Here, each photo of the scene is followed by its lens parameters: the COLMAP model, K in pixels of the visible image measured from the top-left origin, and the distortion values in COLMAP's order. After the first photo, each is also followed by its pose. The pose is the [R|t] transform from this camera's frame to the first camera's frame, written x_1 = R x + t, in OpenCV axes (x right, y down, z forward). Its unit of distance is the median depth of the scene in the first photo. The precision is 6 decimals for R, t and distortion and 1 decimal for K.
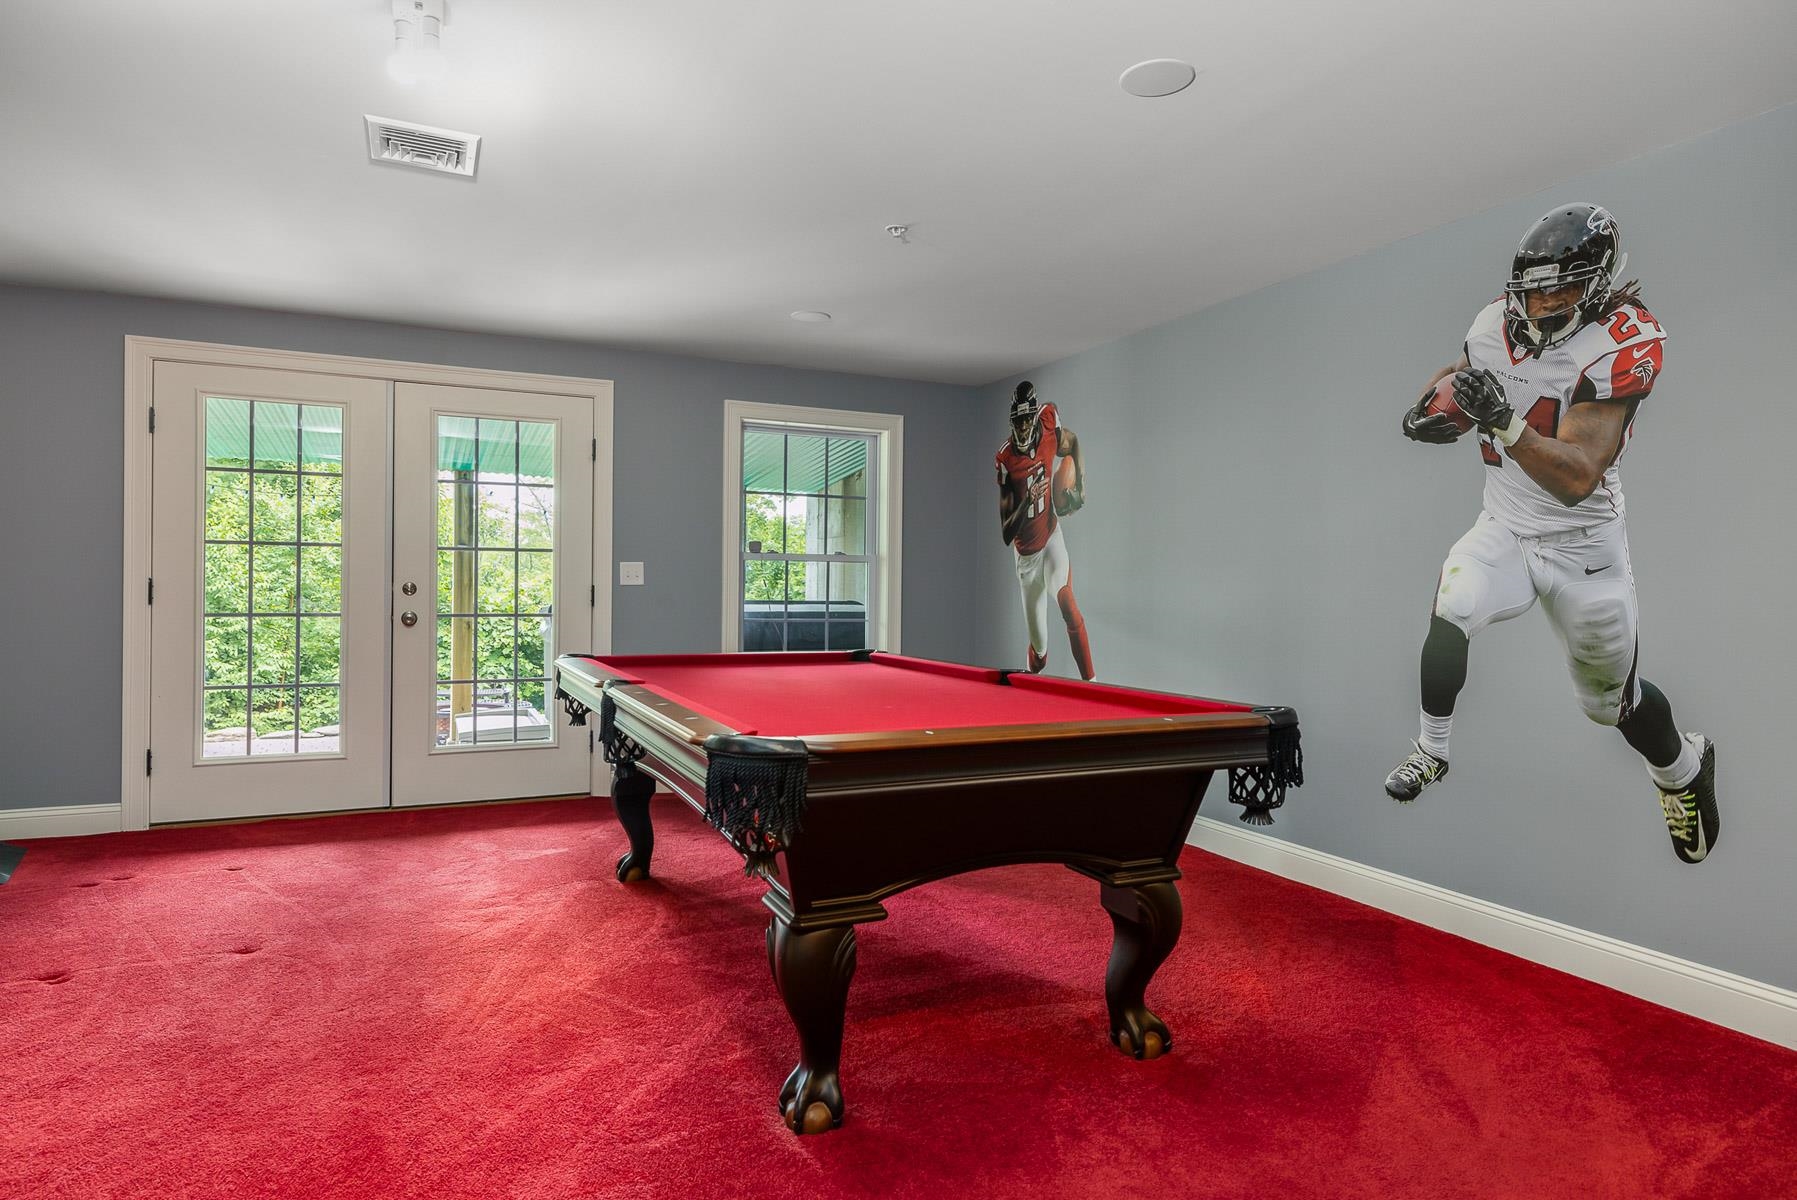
lens RADIAL K [[1017.2, 0, 898.5], [0, 1017.2, 600.0], [0, 0, 1]] dist [-0.003173, -0.000811]
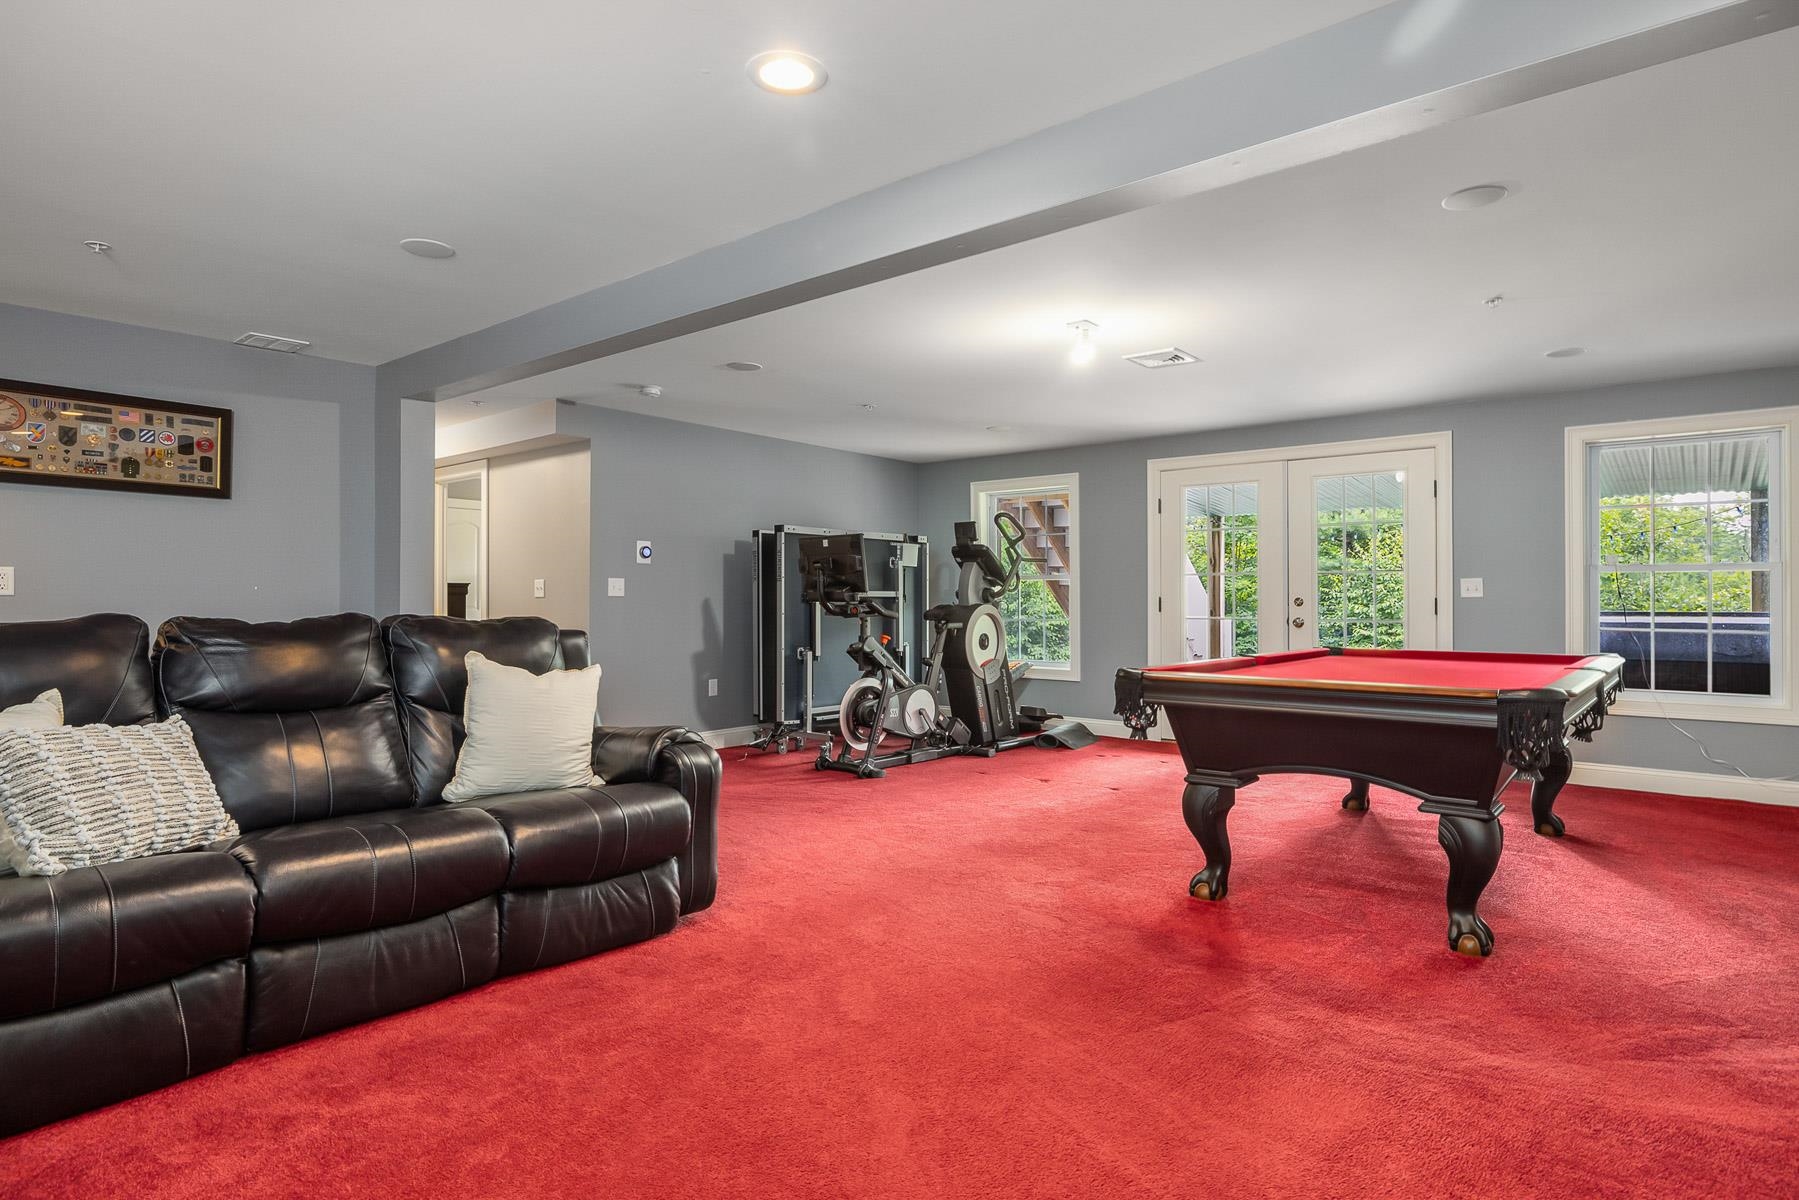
lens RADIAL K [[948.9, 0, 904.1], [0, 948.9, 579.7], [0, 0, 1]] dist [-0.002813, -0.000263]
pose [[0.434813, -0.028169, -0.900080, 0.457080], [-0.003907, 0.999442, -0.033167, 0.004370], [0.900512, 0.017938, 0.434460, -0.086363]]
